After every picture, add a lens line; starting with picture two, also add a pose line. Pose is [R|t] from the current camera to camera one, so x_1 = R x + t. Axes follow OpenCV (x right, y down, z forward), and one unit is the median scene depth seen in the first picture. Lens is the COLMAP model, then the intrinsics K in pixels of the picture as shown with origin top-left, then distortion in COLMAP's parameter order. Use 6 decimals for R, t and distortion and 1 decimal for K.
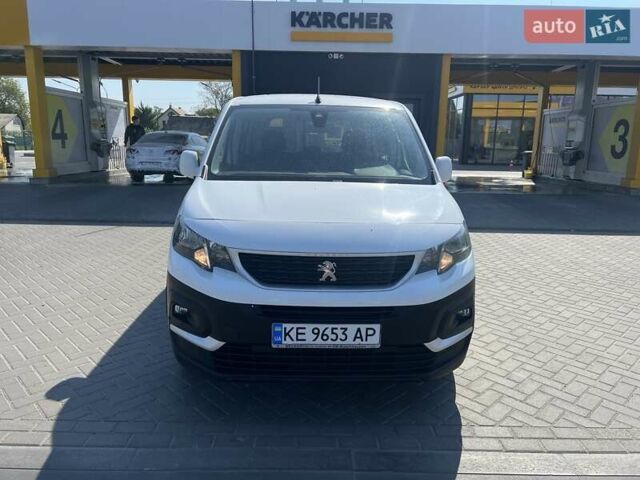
lens RADIAL K [[498.6, 0, 320.0], [0, 498.6, 240.0], [0, 0, 1]] dist [-0.001766, -0.007682]
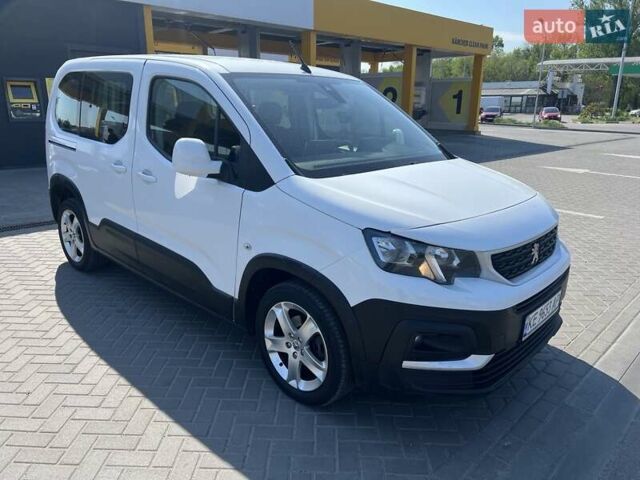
lens RADIAL K [[477.7, 0, 320.0], [0, 477.7, 240.0], [0, 0, 1]] dist [0.033512, -0.005034]
pose [[0.701417, -0.207666, 0.681828, -0.611763], [0.142127, 0.978154, 0.151708, -0.111322], [-0.698437, -0.009505, 0.715608, 0.375838]]
